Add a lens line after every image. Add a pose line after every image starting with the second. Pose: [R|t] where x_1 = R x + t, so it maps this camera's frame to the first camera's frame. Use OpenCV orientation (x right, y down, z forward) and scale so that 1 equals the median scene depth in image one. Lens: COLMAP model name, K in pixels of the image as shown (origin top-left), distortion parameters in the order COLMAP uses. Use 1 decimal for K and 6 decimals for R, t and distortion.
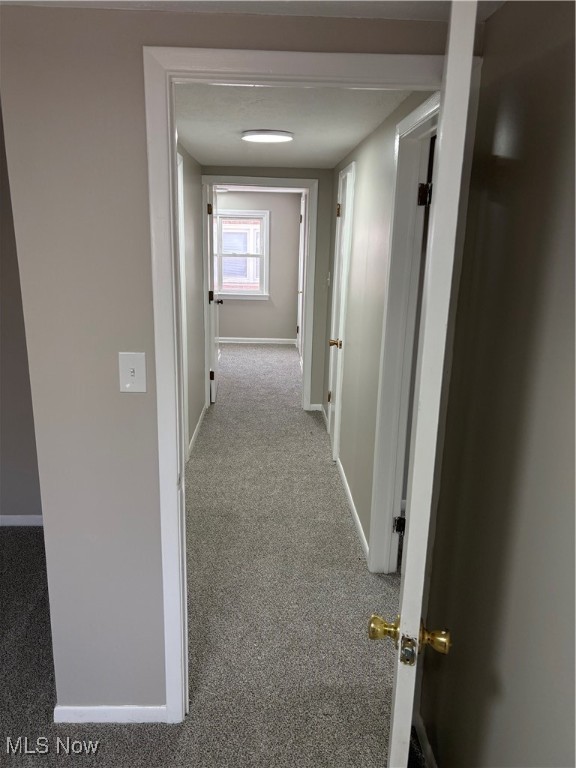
lens RADIAL K [[572.8, 0, 287.3], [0, 572.8, 384.9], [0, 0, 1]] dist [0.061457, -0.043548]
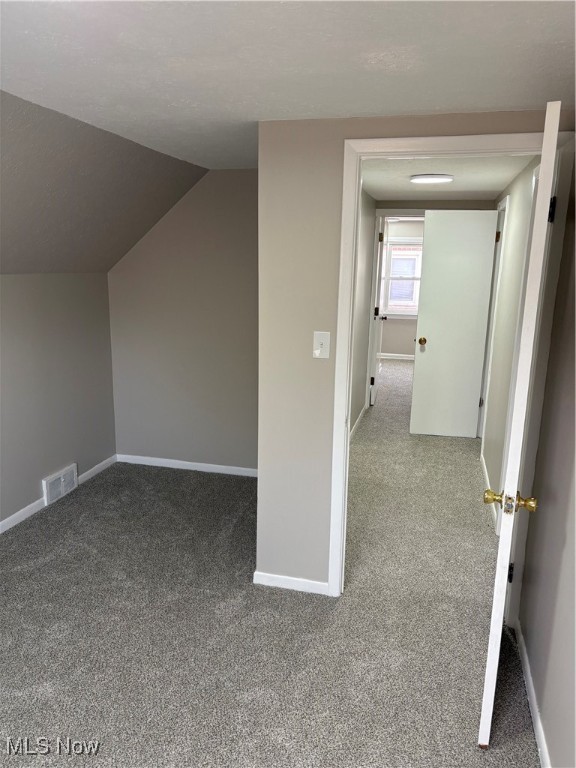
lens RADIAL K [[572.8, 0, 285.5], [0, 572.8, 381.0], [0, 0, 1]] dist [0.061457, -0.043548]
pose [[0.958669, 0.054341, -0.279286, 0.030891], [-0.068492, 0.996803, -0.041152, 0.063475], [0.276157, 0.058580, 0.959326, -0.213548]]
